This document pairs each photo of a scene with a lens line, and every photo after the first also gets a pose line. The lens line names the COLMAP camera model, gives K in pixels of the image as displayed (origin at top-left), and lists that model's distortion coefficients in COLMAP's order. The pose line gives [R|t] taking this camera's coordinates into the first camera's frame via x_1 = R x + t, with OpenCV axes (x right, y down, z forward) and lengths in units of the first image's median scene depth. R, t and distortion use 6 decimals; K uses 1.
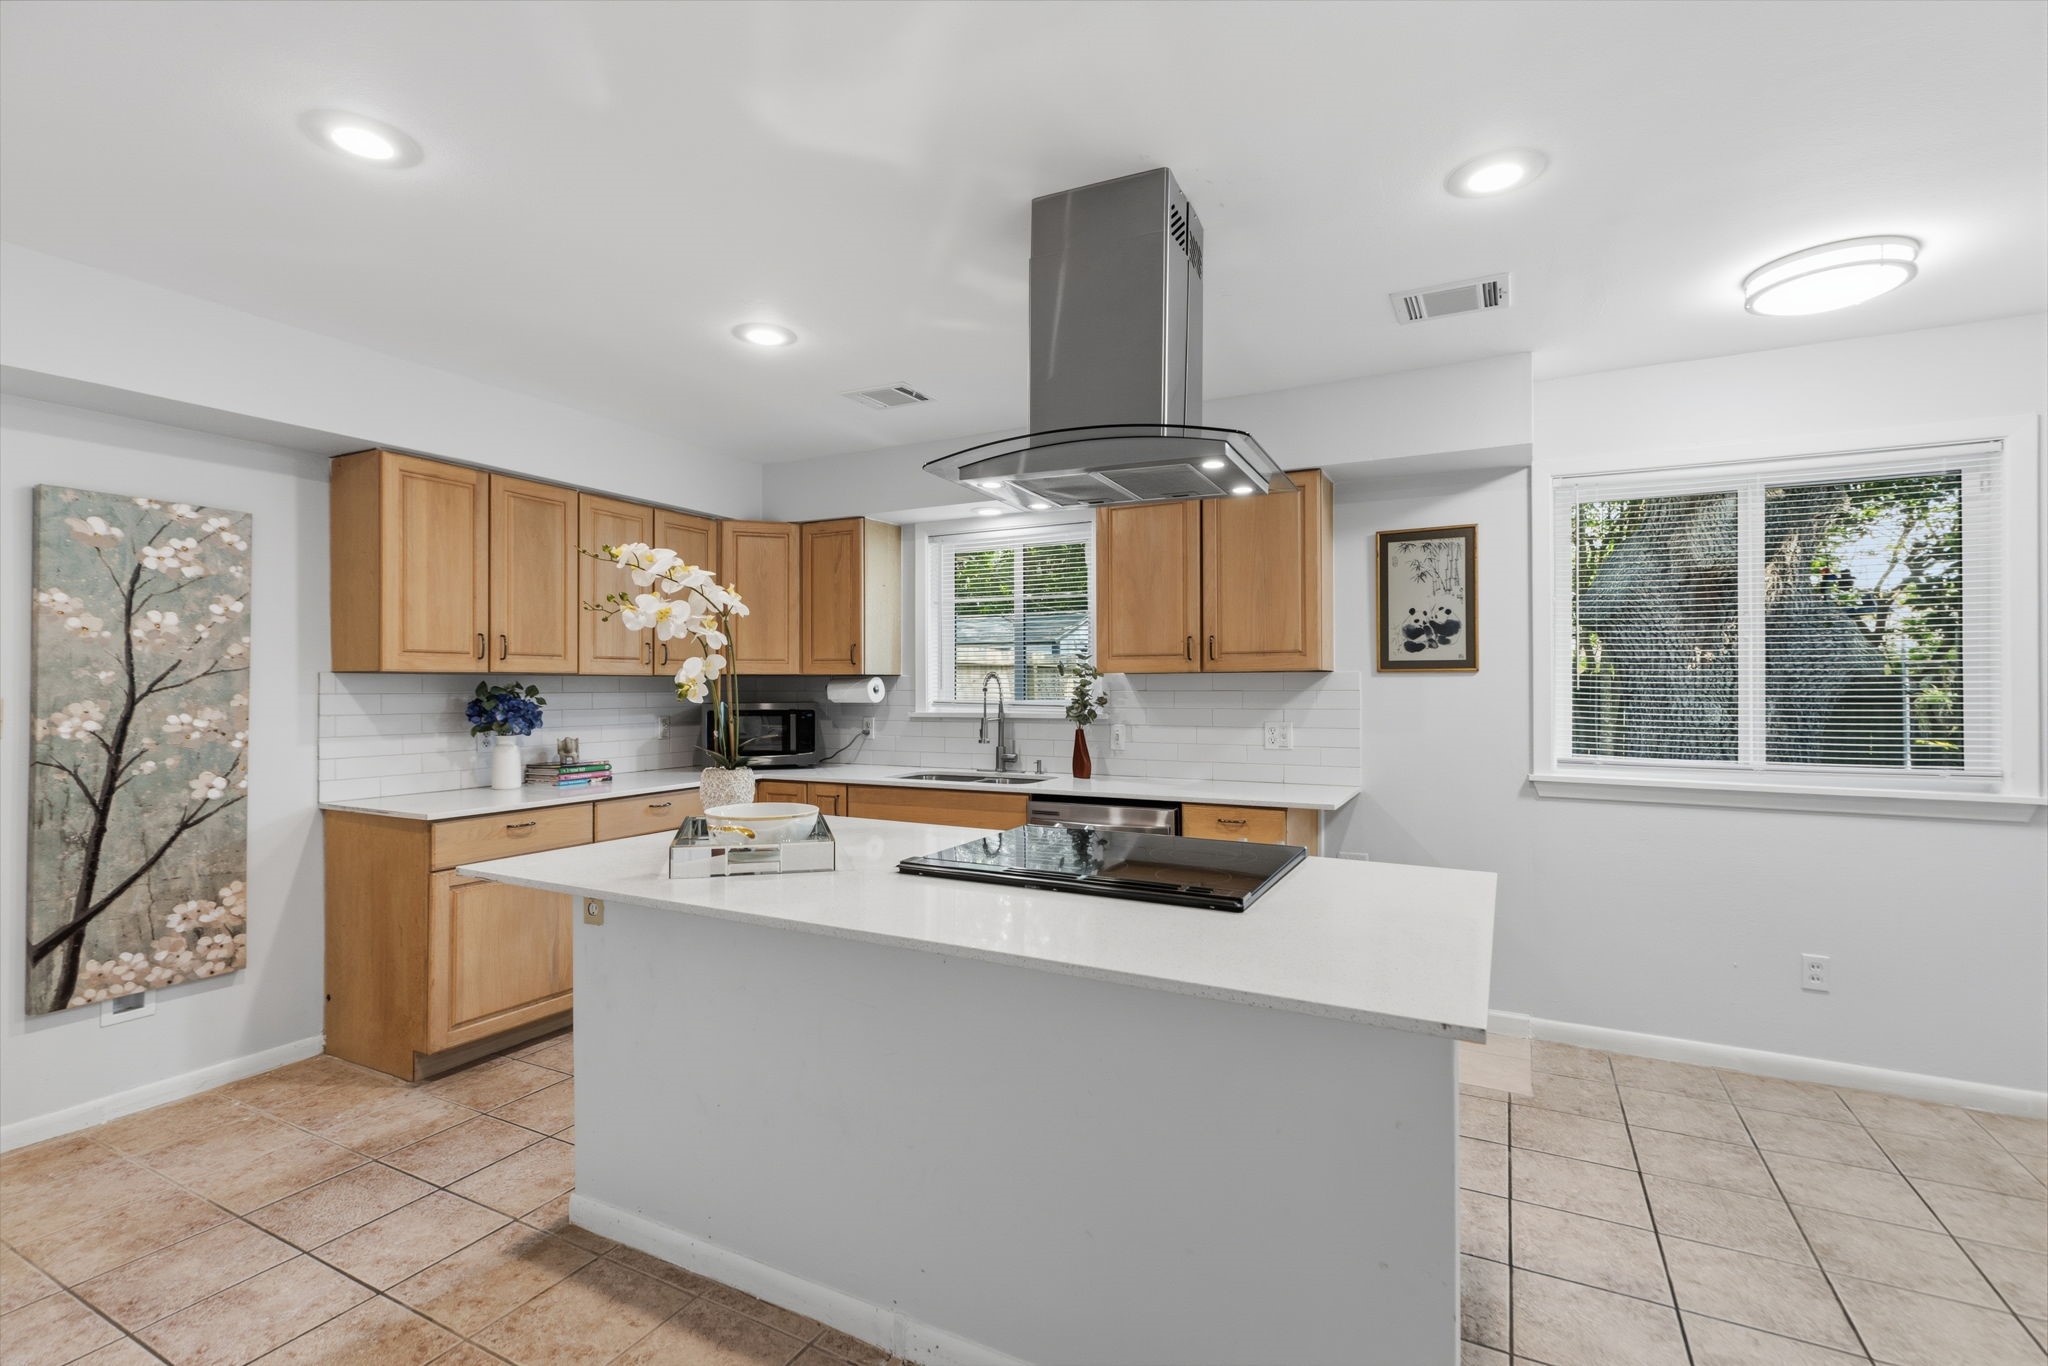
lens RADIAL K [[915.4, 0, 1024.0], [0, 915.4, 683.0], [0, 0, 1]] dist [0.005306, -0.000092]
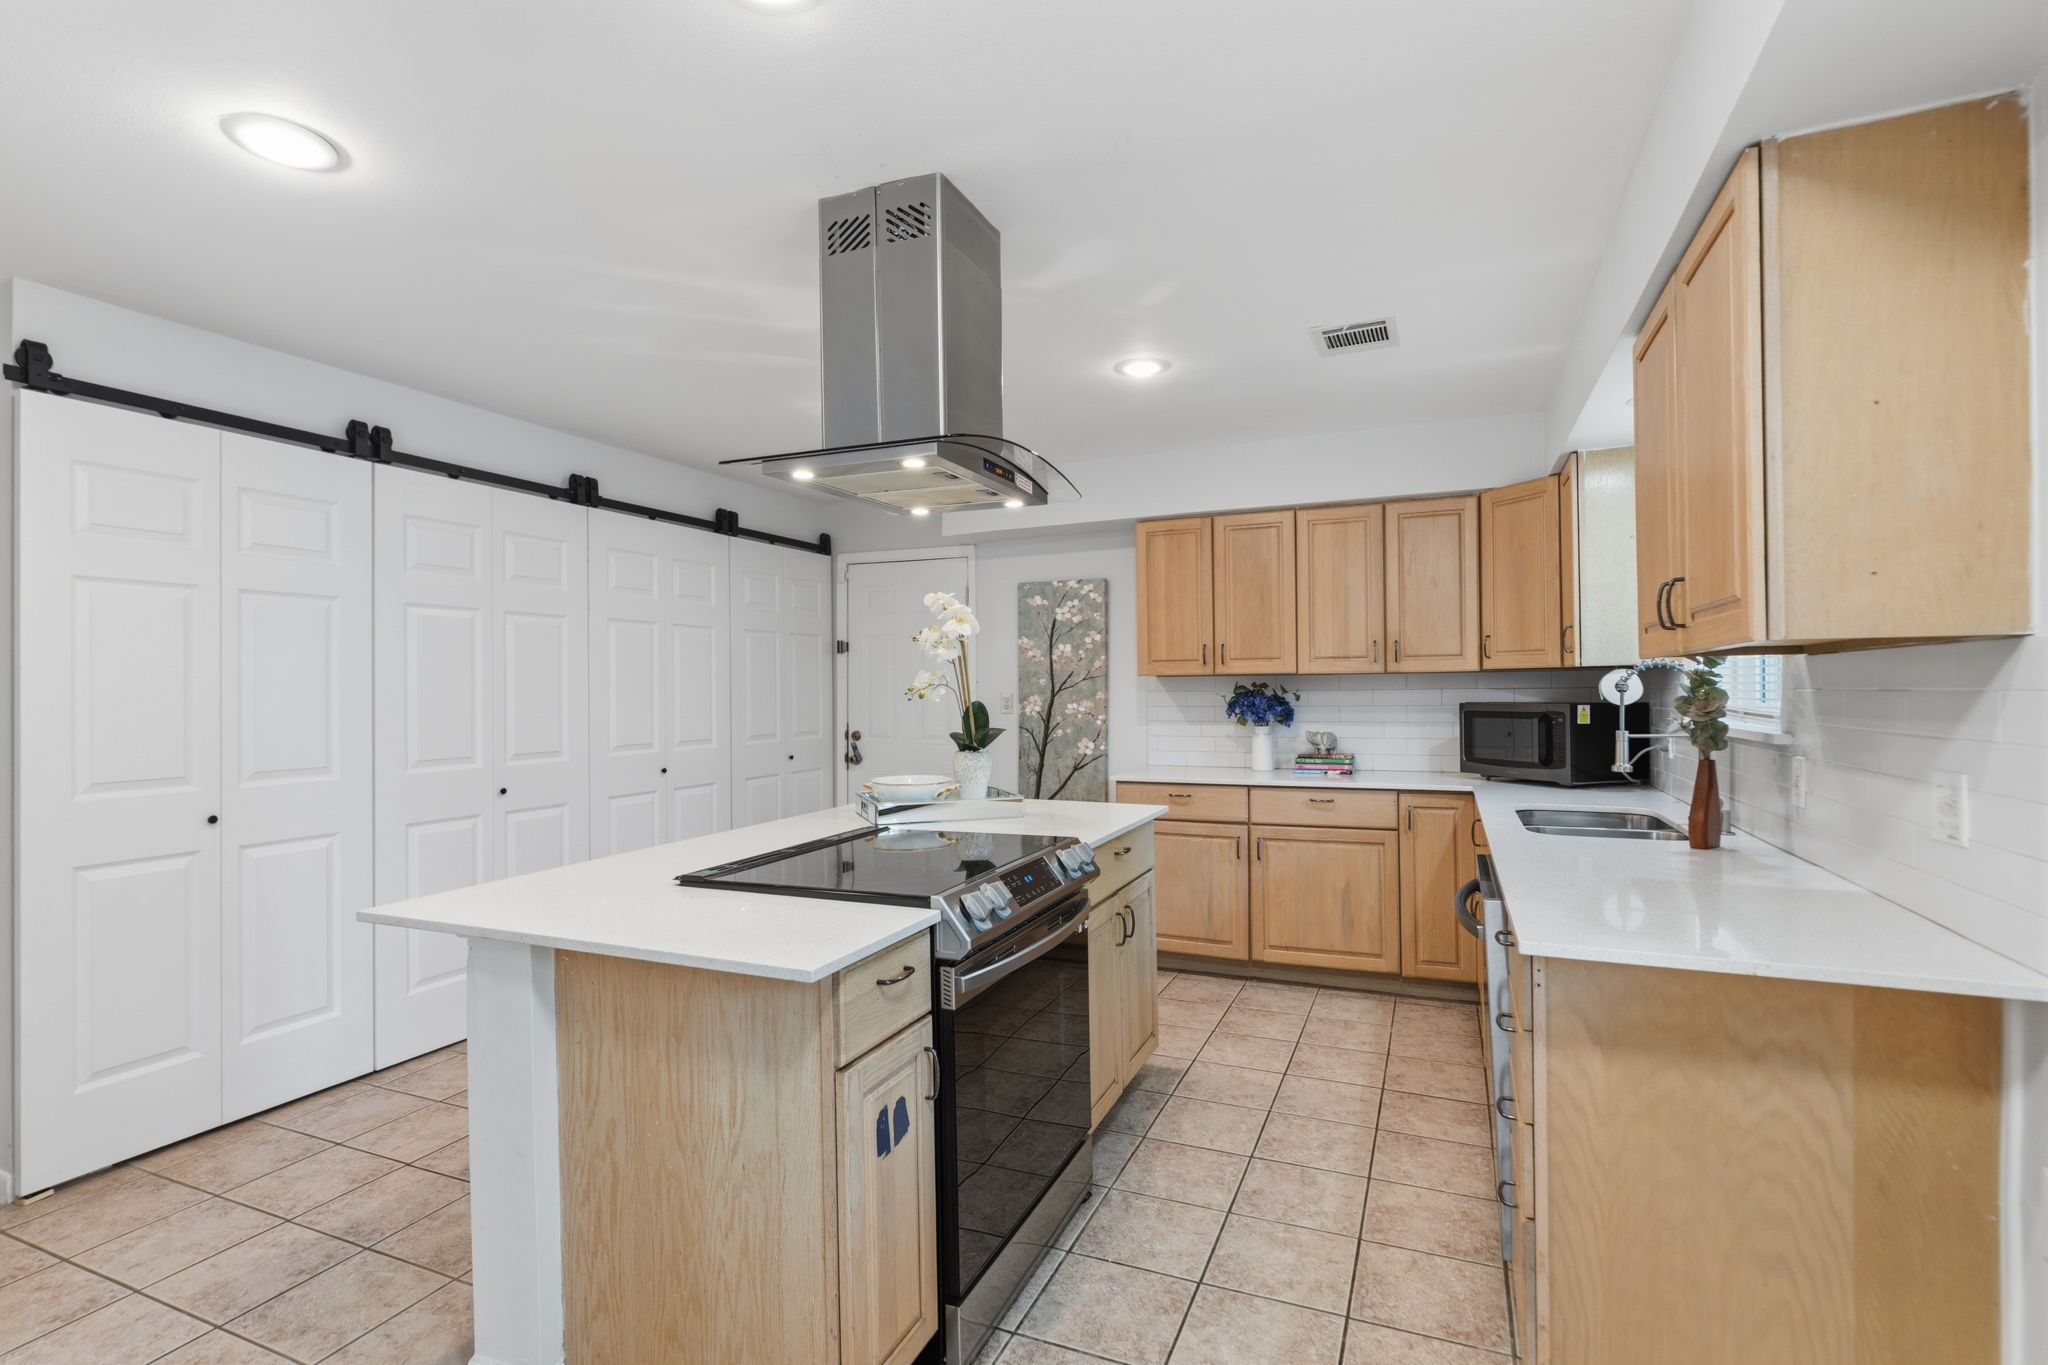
lens RADIAL K [[966.1, 0, 1030.3], [0, 966.1, 684.4], [0, 0, 1]] dist [-0.001110, -0.000144]
pose [[0.078914, -0.003792, -0.996874, 0.757537], [0.013219, 0.999909, -0.002757, 0.002416], [0.996794, -0.012961, 0.078957, 0.678905]]
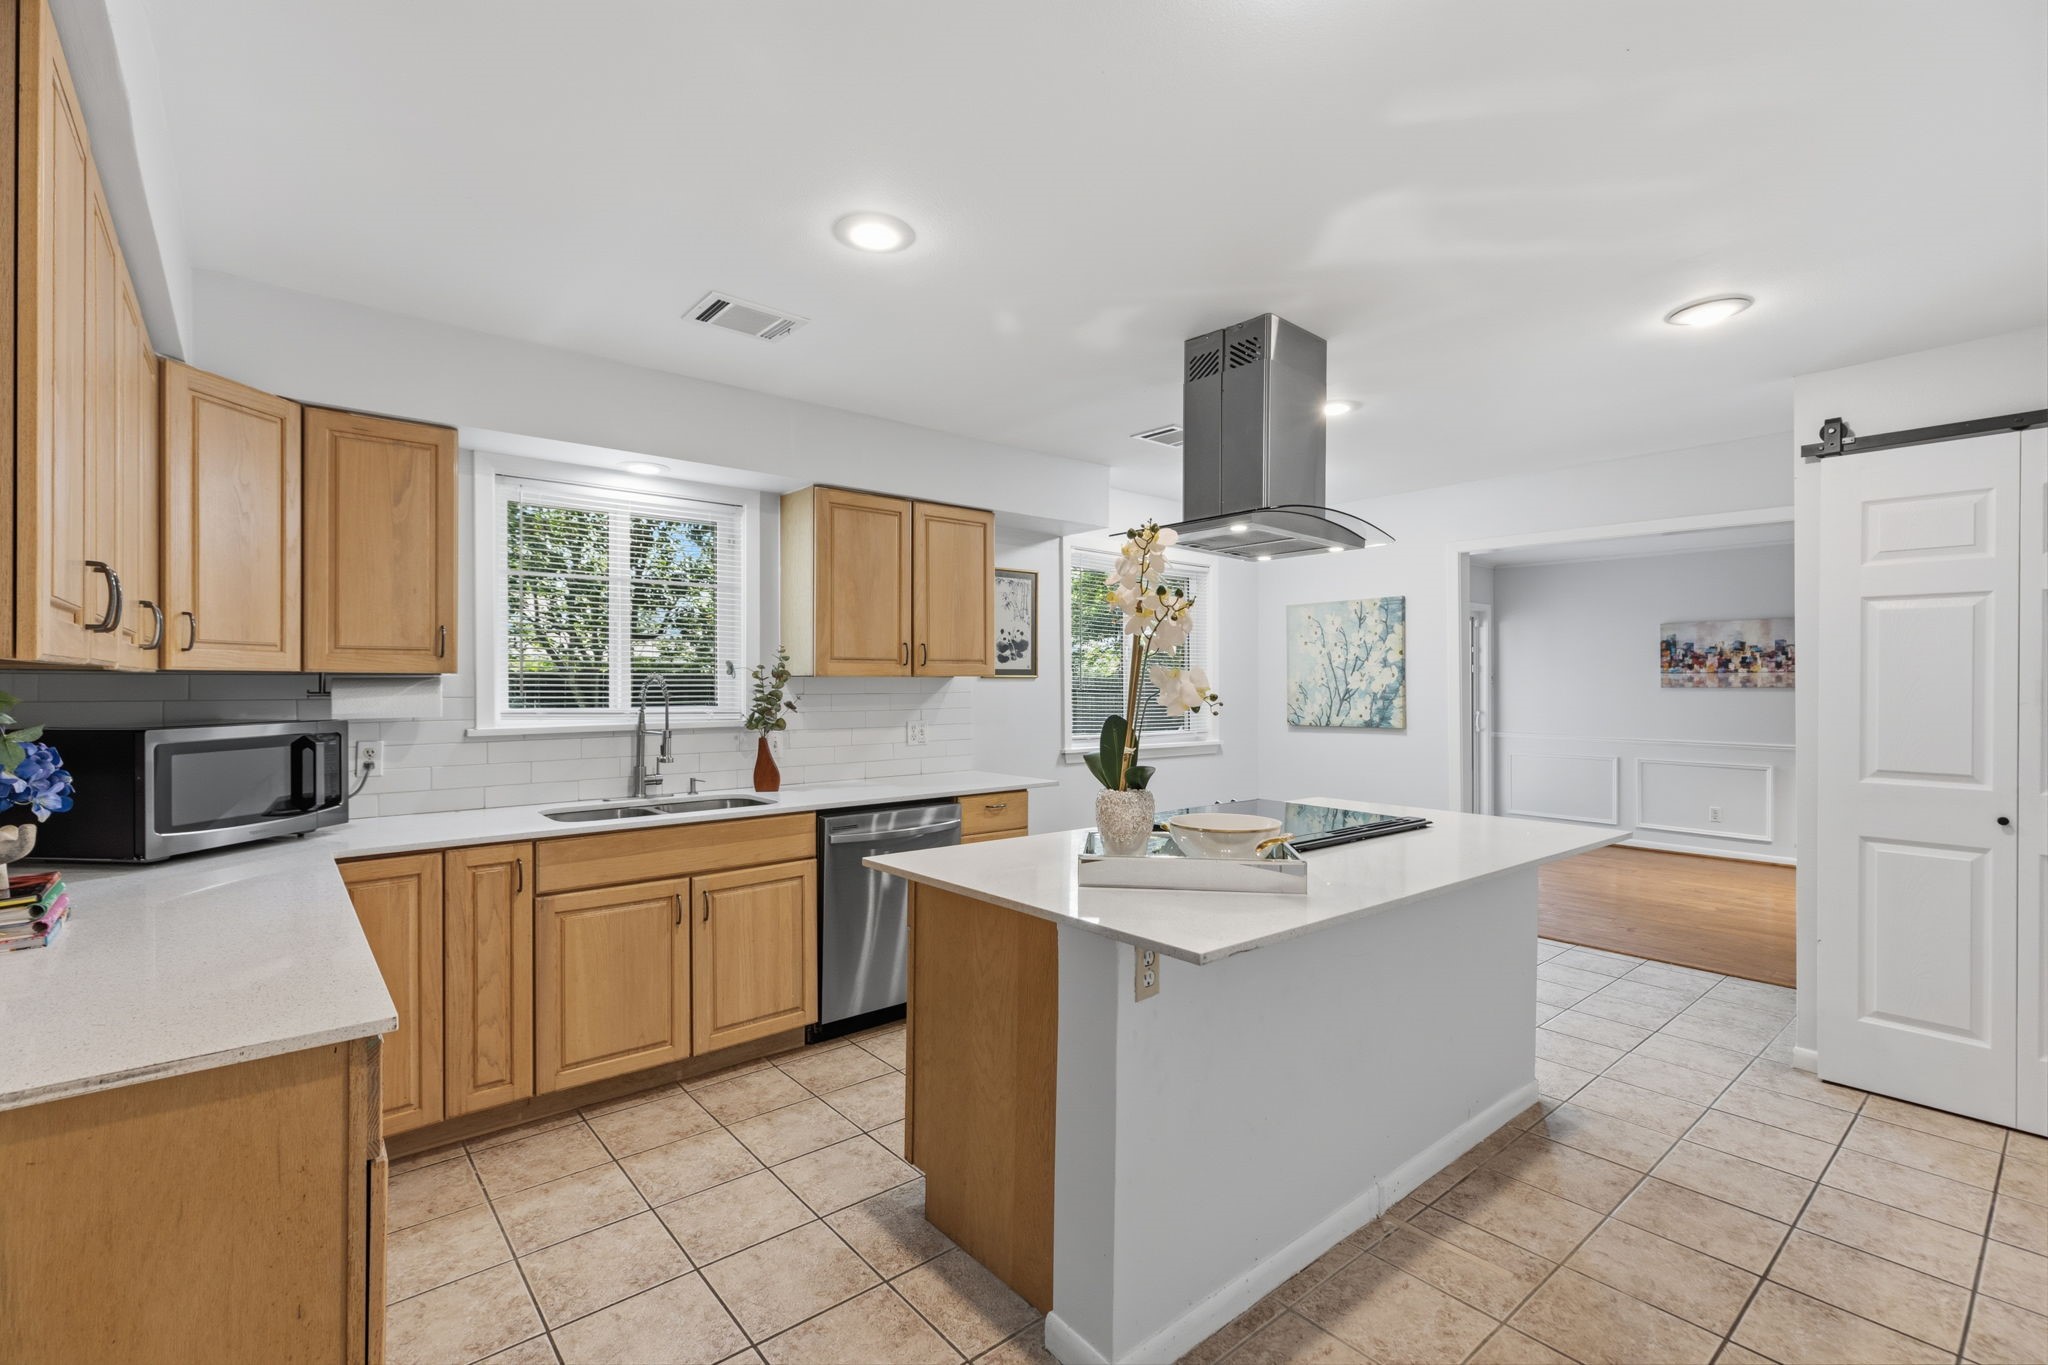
lens RADIAL K [[898.2, 0, 1009.1], [0, 898.2, 684.6], [0, 0, 1]] dist [0.001556, 0.000105]
pose [[0.396793, -0.001398, 0.917907, -0.812551], [-0.004719, 0.999983, 0.003564, -0.007664], [-0.917896, -0.005746, 0.396779, 0.529589]]
